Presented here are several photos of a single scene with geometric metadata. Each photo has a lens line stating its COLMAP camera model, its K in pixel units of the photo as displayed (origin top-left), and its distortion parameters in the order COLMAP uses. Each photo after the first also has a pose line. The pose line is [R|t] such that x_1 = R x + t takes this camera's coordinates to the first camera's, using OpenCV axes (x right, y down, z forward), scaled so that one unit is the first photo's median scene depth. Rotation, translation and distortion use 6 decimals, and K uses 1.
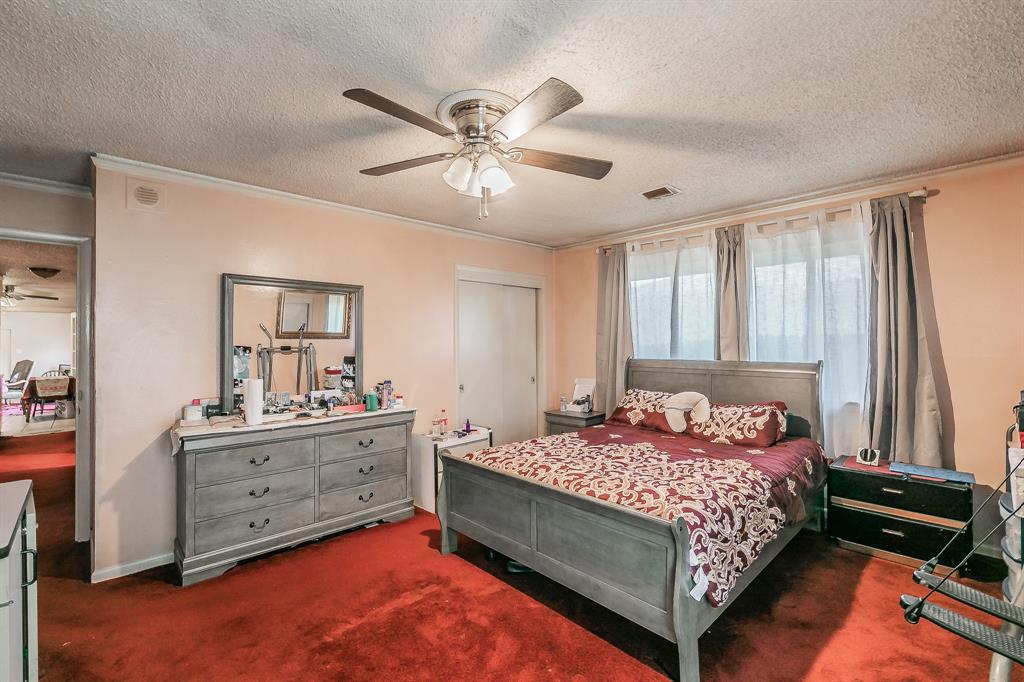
lens RADIAL K [[442.3, 0, 519.3], [0, 442.3, 338.1], [0, 0, 1]] dist [0.001307, 0.000064]
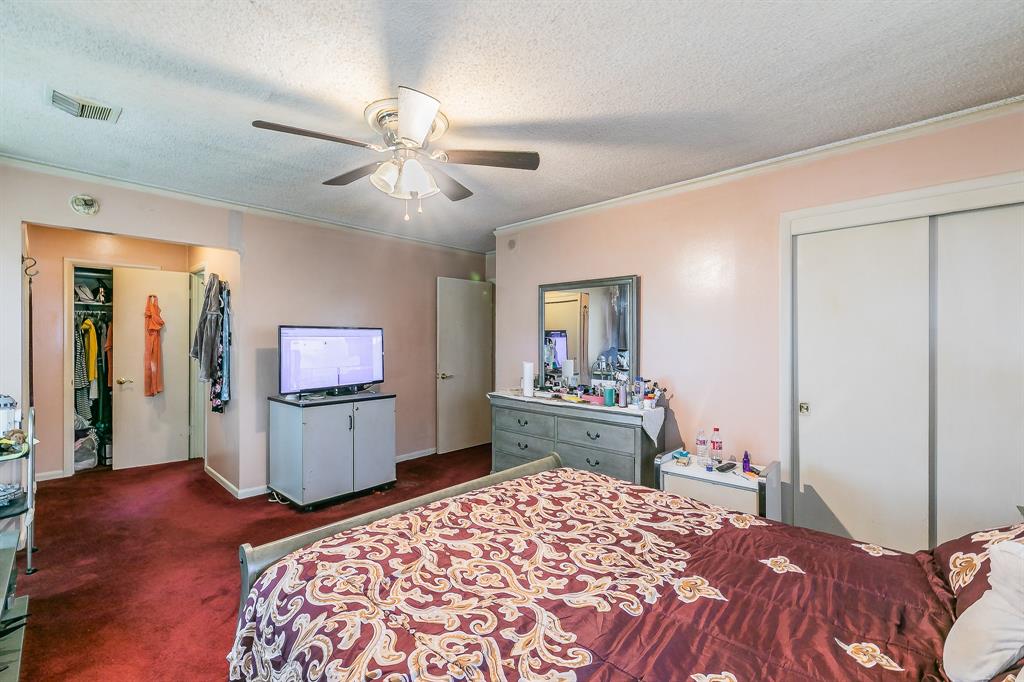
lens RADIAL K [[442.3, 0, 519.3], [0, 442.3, 338.1], [0, 0, 1]] dist [0.001307, 0.000064]
pose [[0.045723, 0.004319, -0.998945, 0.638082], [0.010858, 0.999929, 0.004820, 0.010353], [0.998895, -0.011067, 0.045673, 0.782210]]
